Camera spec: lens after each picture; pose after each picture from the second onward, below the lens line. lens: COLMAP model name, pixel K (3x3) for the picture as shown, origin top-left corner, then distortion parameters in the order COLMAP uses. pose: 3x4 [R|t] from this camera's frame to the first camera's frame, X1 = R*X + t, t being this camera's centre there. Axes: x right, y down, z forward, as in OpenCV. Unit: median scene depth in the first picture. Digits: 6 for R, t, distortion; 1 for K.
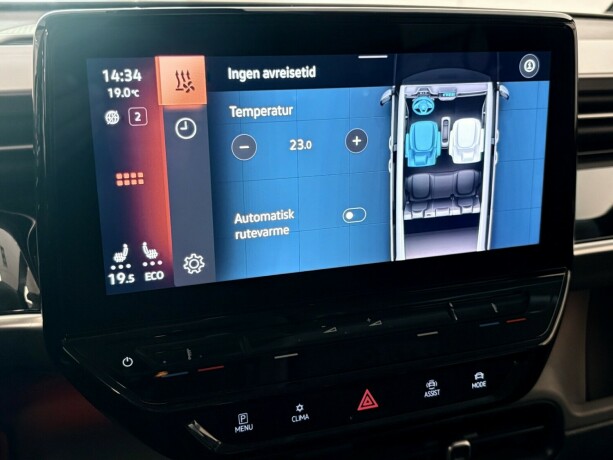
lens RADIAL K [[690.2, 0, 306.5], [0, 690.2, 230.0], [0, 0, 1]] dist [0.020308, -0.053466]
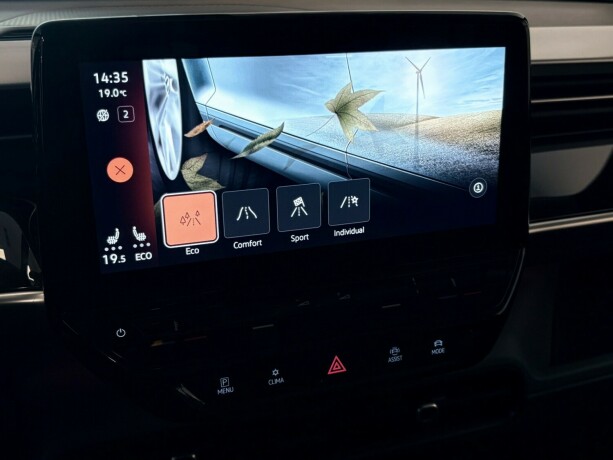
lens RADIAL K [[690.8, 0, 306.5], [0, 690.8, 230.0], [0, 0, 1]] dist [0.025881, -0.000898]
pose [[0.999958, -0.007596, 0.005194, 0.037764], [0.007396, 0.999268, 0.037528, -0.016151], [-0.005476, -0.037488, 0.999282, -0.118383]]
